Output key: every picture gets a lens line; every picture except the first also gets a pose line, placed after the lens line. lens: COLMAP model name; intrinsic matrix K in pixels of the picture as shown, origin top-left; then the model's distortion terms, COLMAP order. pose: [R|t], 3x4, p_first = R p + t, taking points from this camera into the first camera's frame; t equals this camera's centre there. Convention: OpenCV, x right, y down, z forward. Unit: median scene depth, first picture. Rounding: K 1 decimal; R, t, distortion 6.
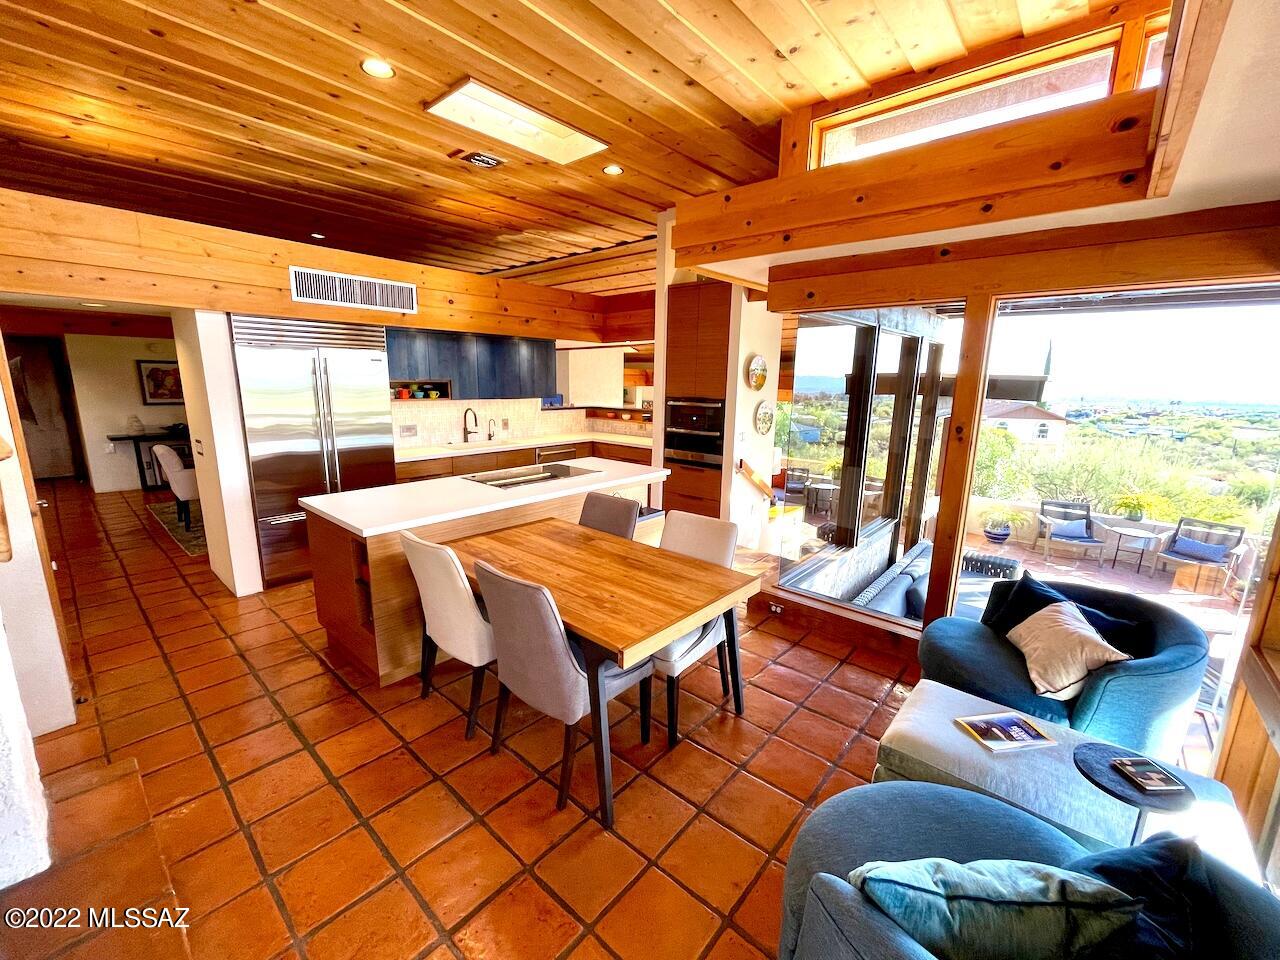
lens RADIAL K [[523.7, 0, 640.0], [0, 523.7, 480.0], [0, 0, 1]] dist [-0.002534, 0.000092]
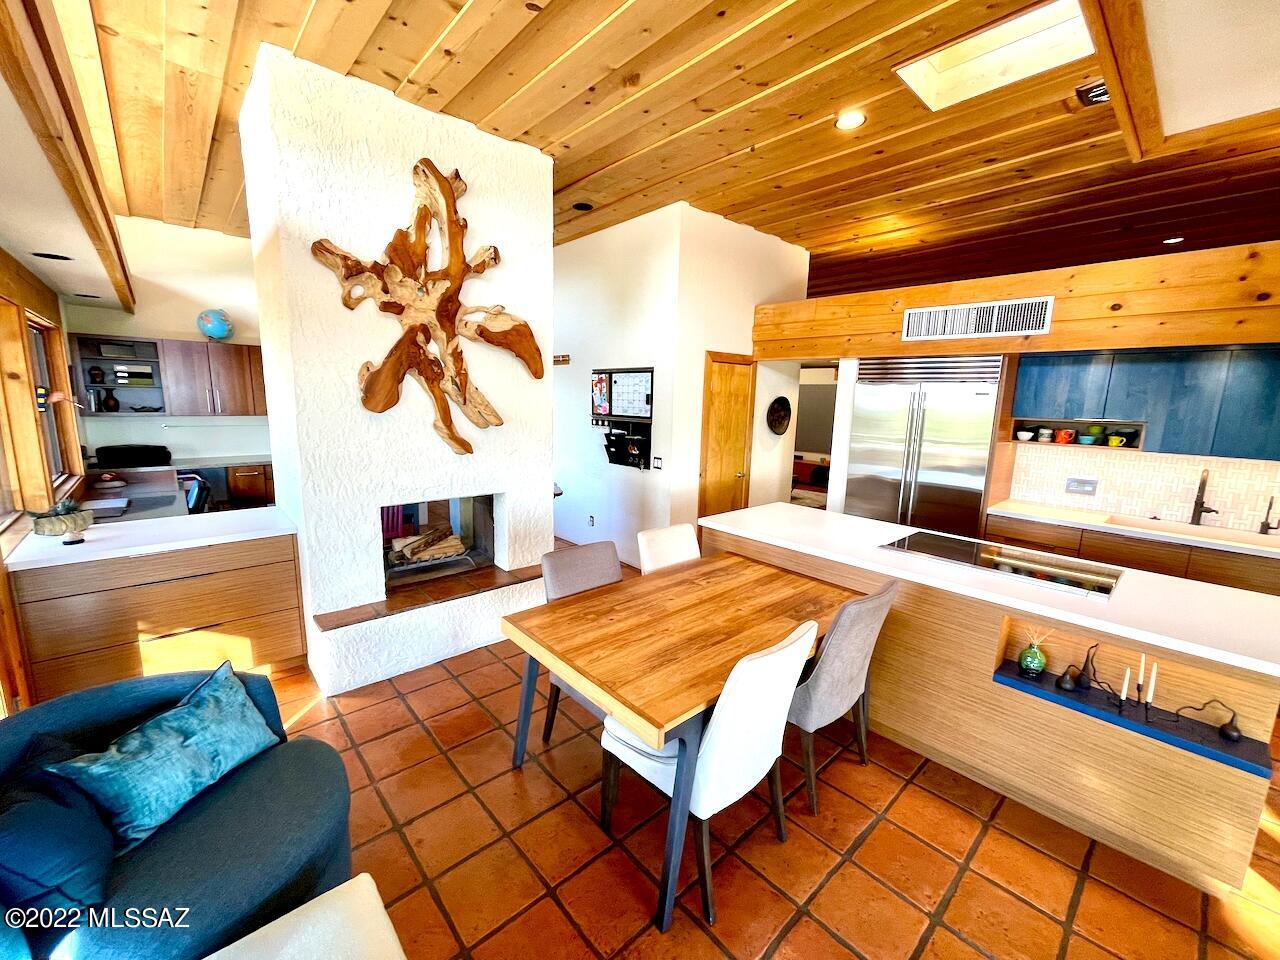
lens RADIAL K [[516.3, 0, 640.0], [0, 516.3, 480.0], [0, 0, 1]] dist [0.001708, 0.000580]
pose [[-0.126991, 0.138408, -0.982200, 0.480367], [-0.217085, 0.962333, 0.163676, -0.114367], [0.967857, 0.234006, -0.092161, 0.597490]]
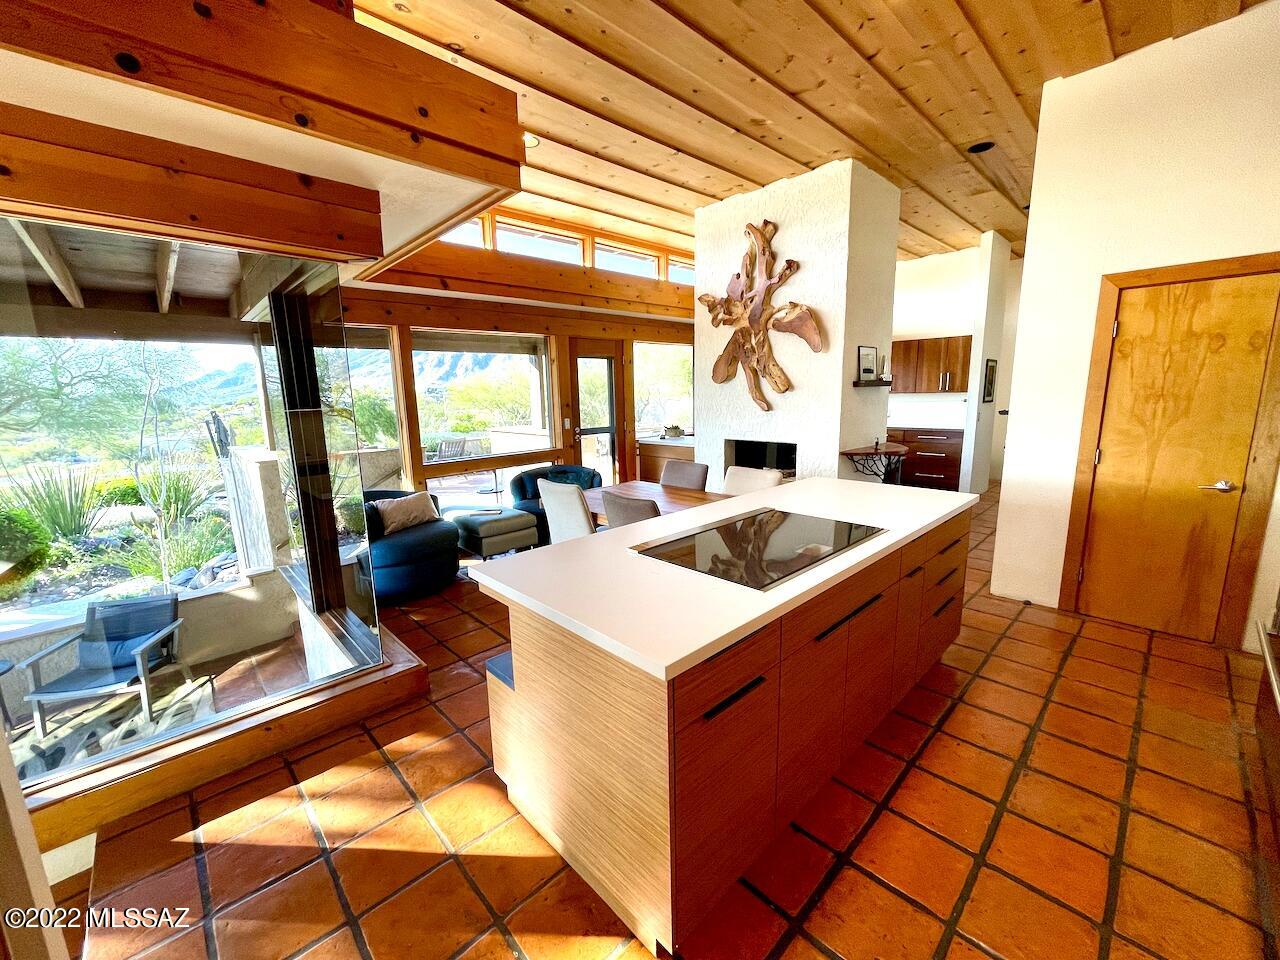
lens RADIAL K [[516.3, 0, 640.0], [0, 516.3, 480.0], [0, 0, 1]] dist [0.001708, 0.000580]
pose [[-0.995533, -0.008035, 0.094068, -0.121519], [0.026207, 0.933695, 0.357108, -0.246434], [-0.090700, 0.357978, -0.929314, 1.442925]]
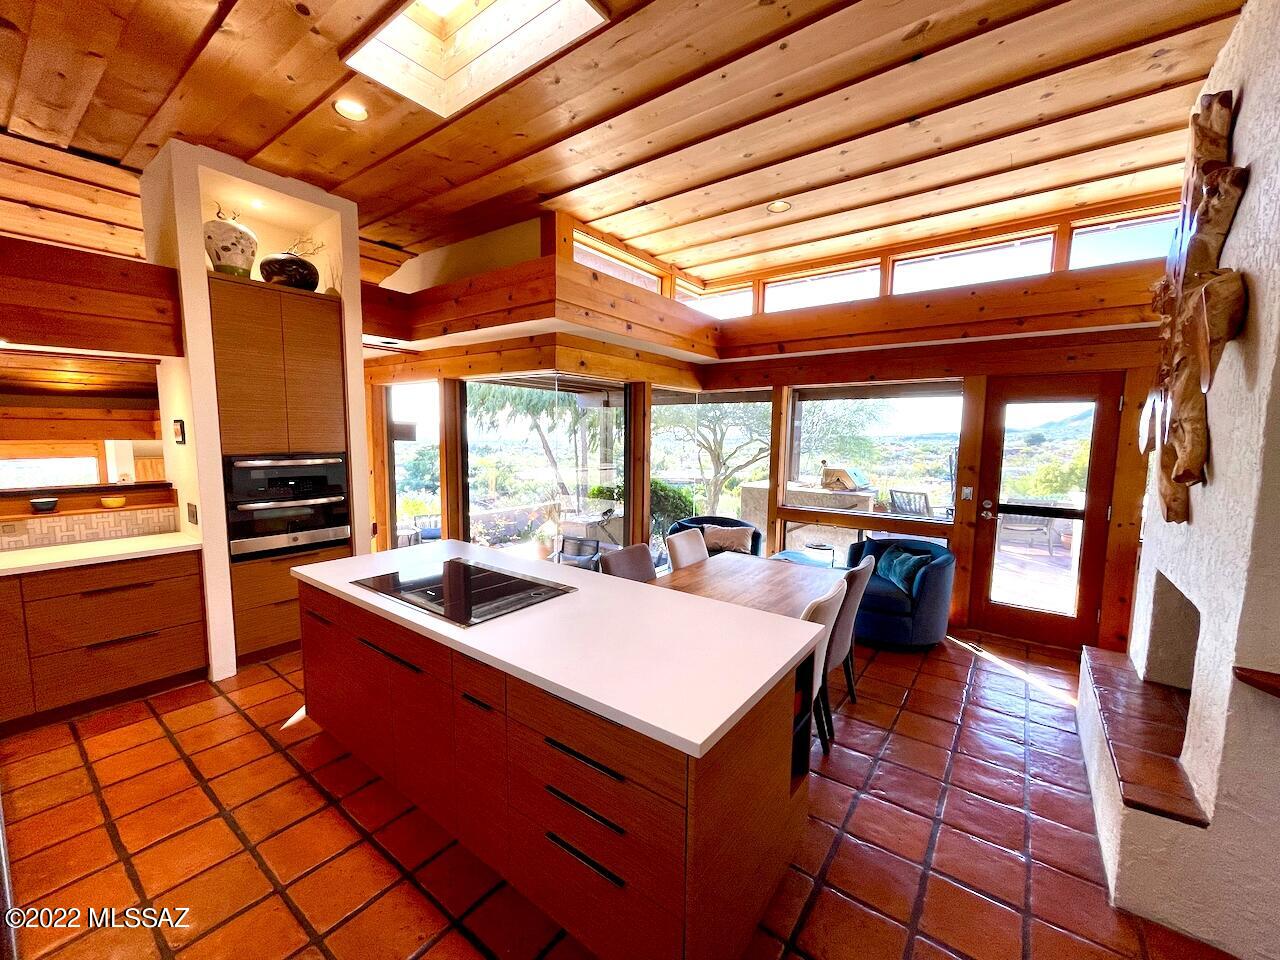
lens RADIAL K [[516.3, 0, 640.0], [0, 516.3, 480.0], [0, 0, 1]] dist [0.001708, 0.000580]
pose [[-0.068167, -0.110288, 0.991559, -0.785607], [0.180197, 0.976164, 0.120964, -0.163302], [-0.981266, 0.186922, -0.046669, 0.789387]]
